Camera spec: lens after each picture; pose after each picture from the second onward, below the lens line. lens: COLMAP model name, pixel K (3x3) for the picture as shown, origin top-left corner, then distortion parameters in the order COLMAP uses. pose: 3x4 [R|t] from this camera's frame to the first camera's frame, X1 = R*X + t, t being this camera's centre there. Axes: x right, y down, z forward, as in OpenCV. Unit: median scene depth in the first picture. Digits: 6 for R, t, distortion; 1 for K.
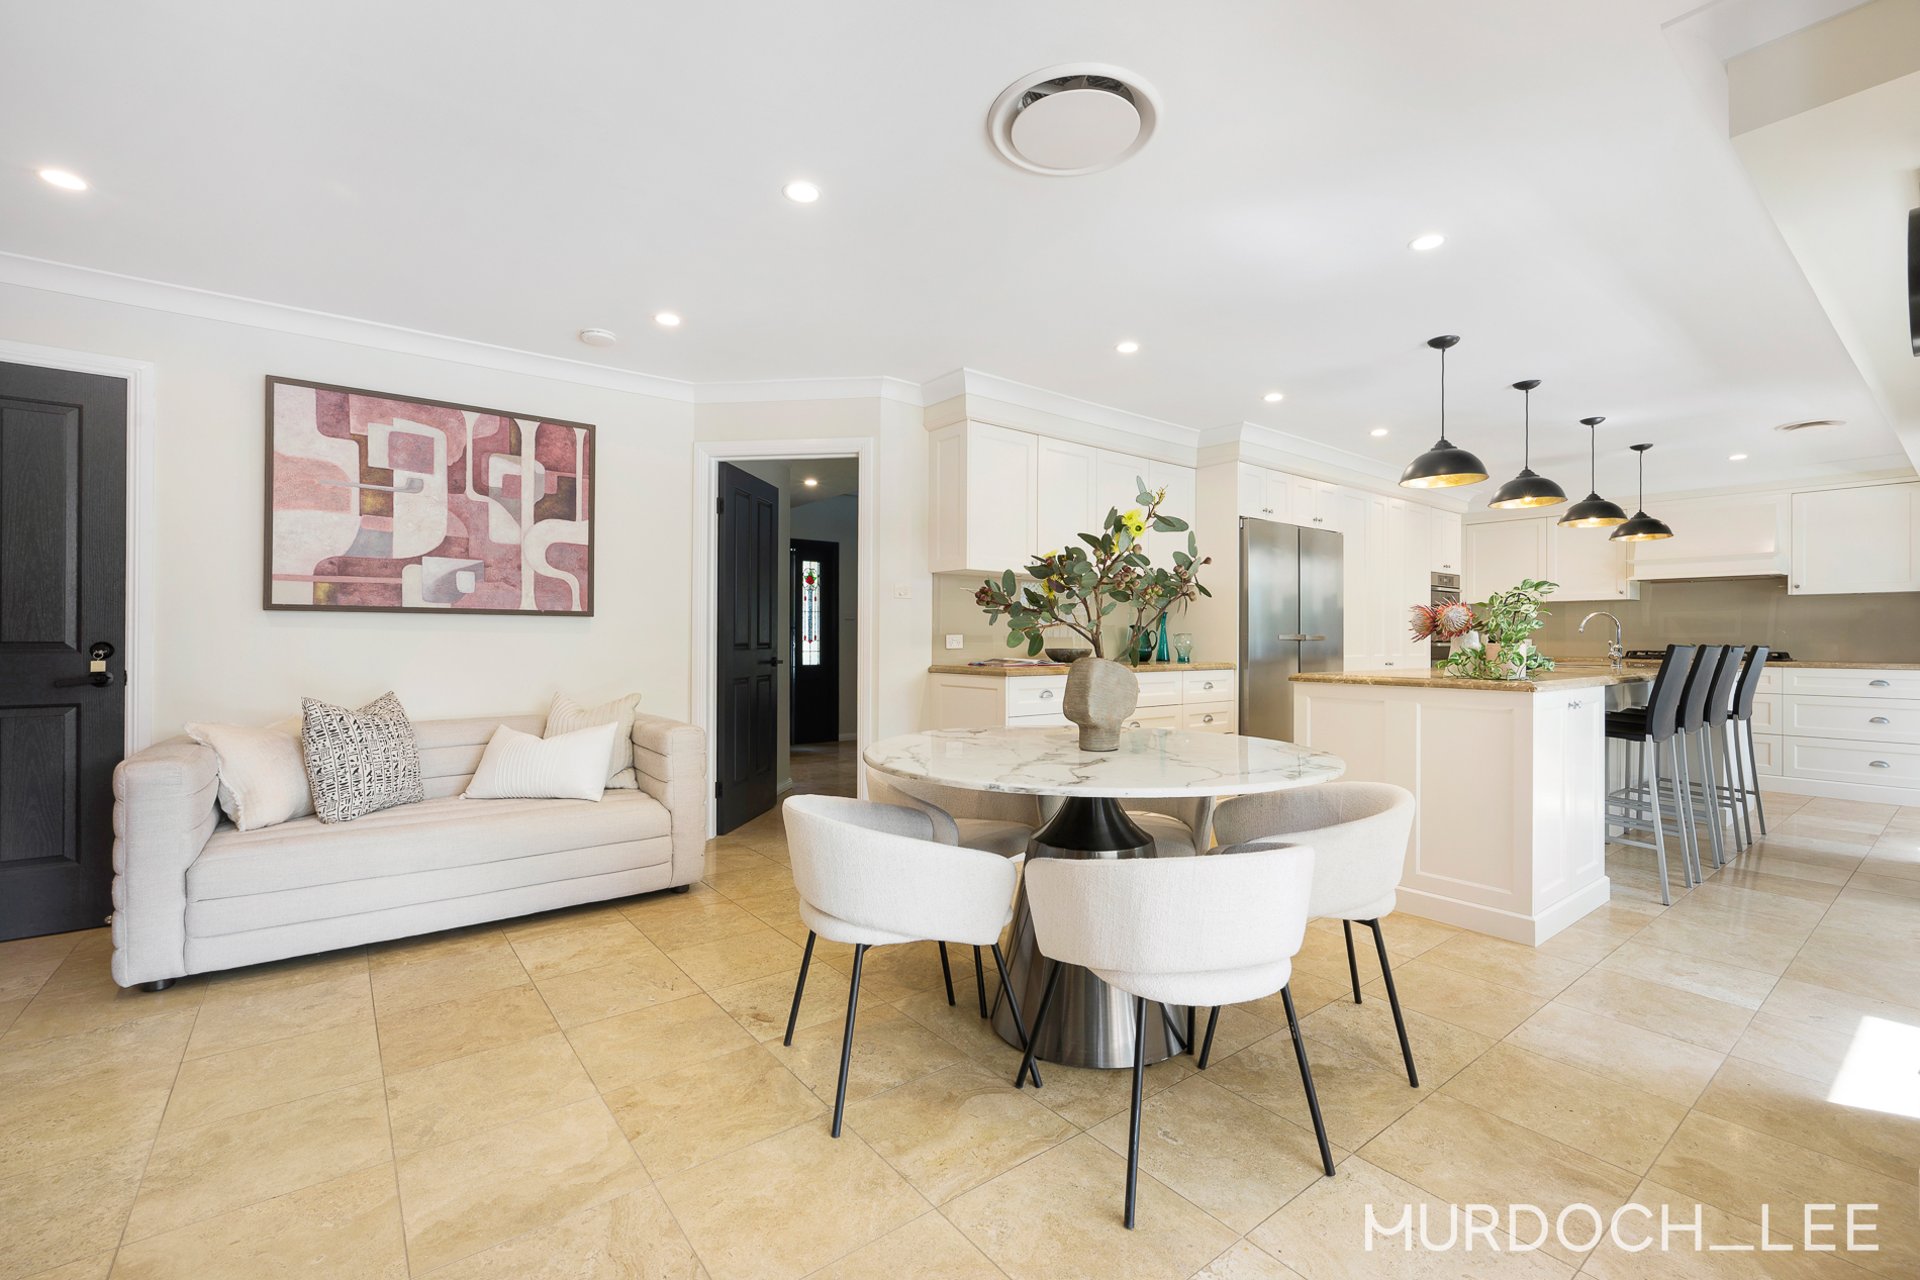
lens RADIAL K [[821.3, 0, 965.5], [0, 821.3, 636.6], [0, 0, 1]] dist [-0.009871, -0.000207]
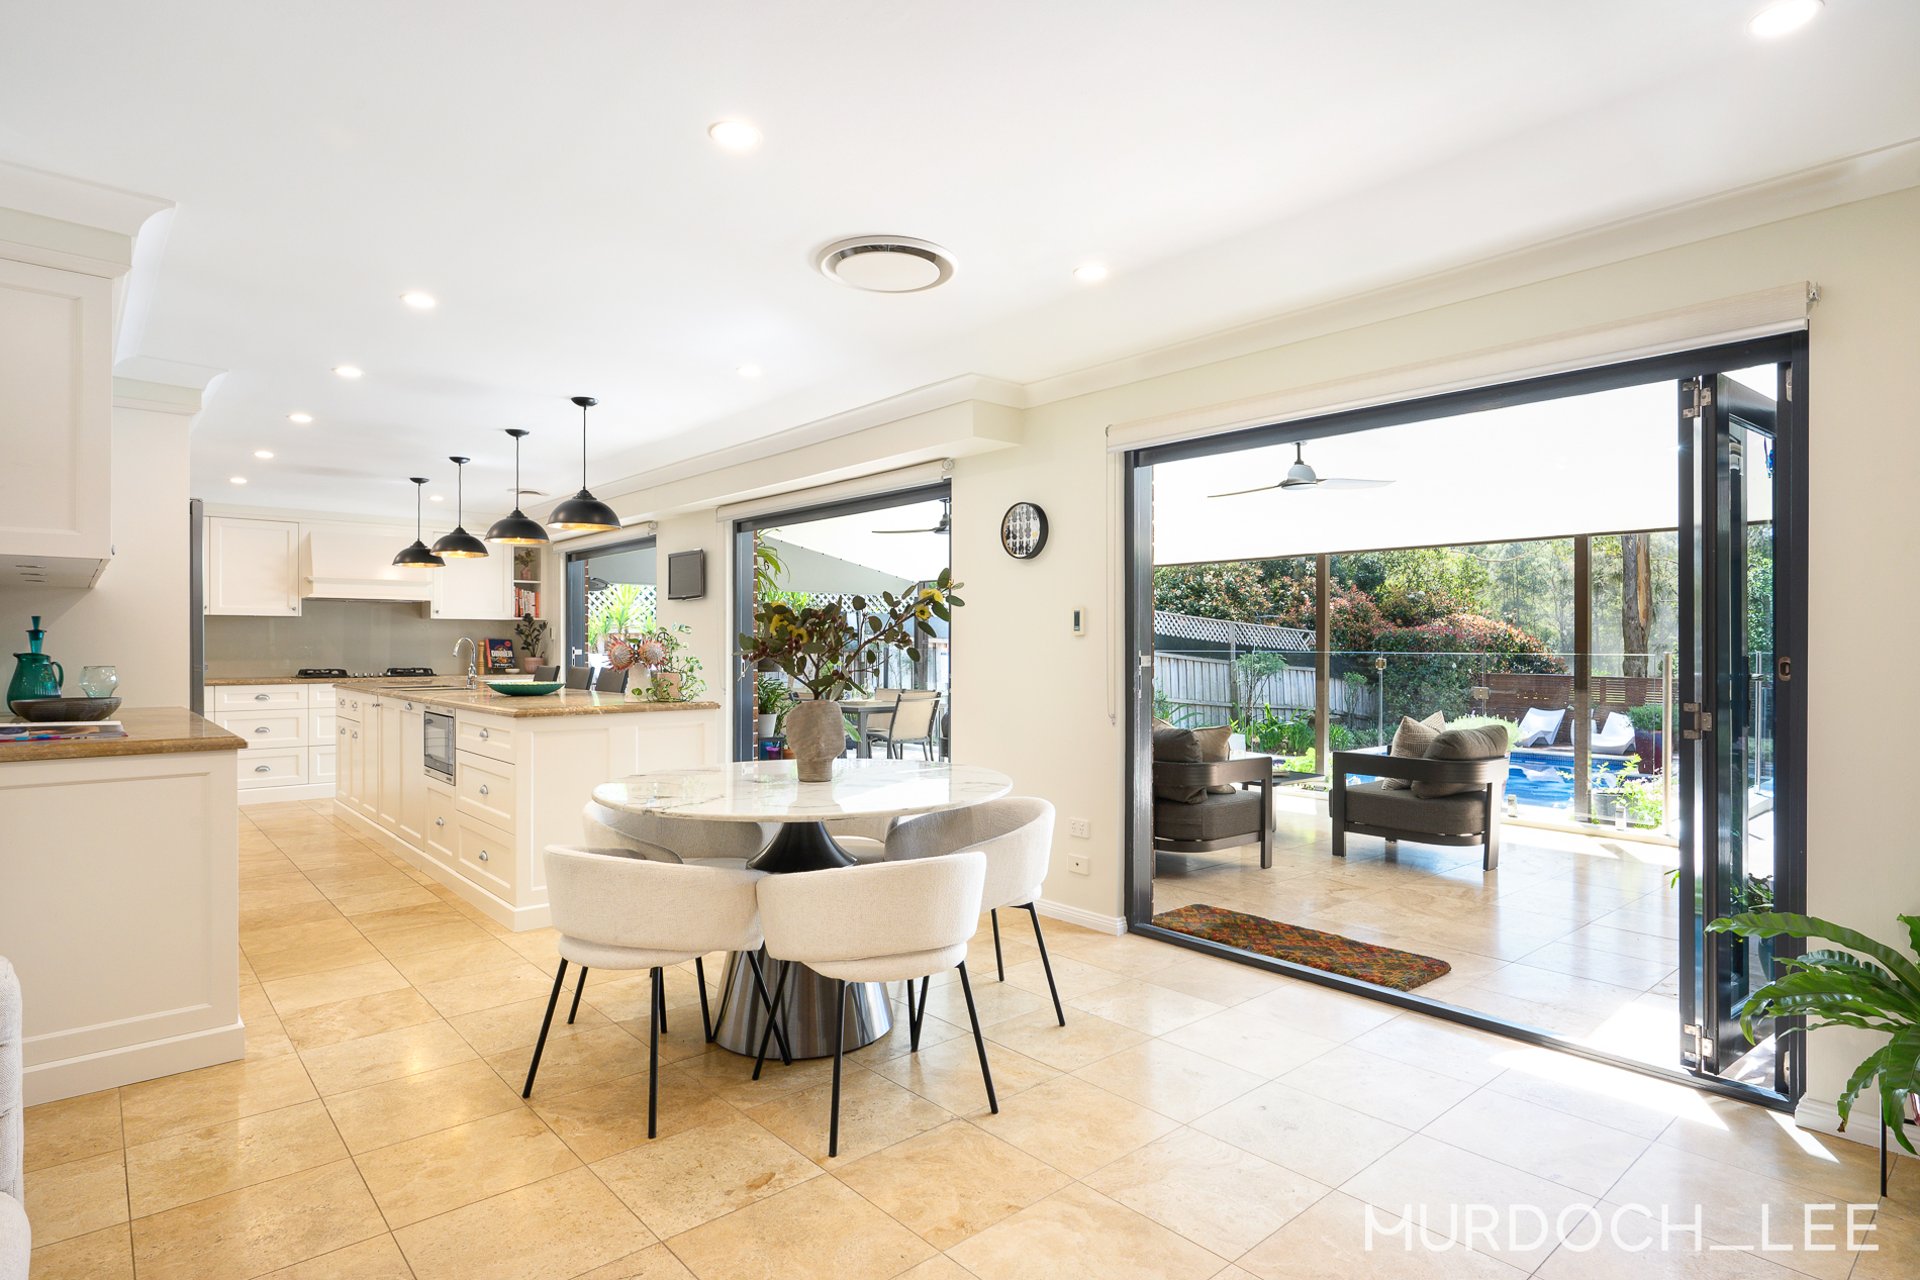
lens RADIAL K [[1006.6, 0, 963.6], [0, 1006.6, 641.0], [0, 0, 1]] dist [-0.003298, -0.000313]
pose [[-0.058824, -0.001973, 0.998266, -1.187457], [0.001614, 0.999997, 0.002072, -0.055161], [-0.998267, 0.001734, -0.058820, 0.833980]]
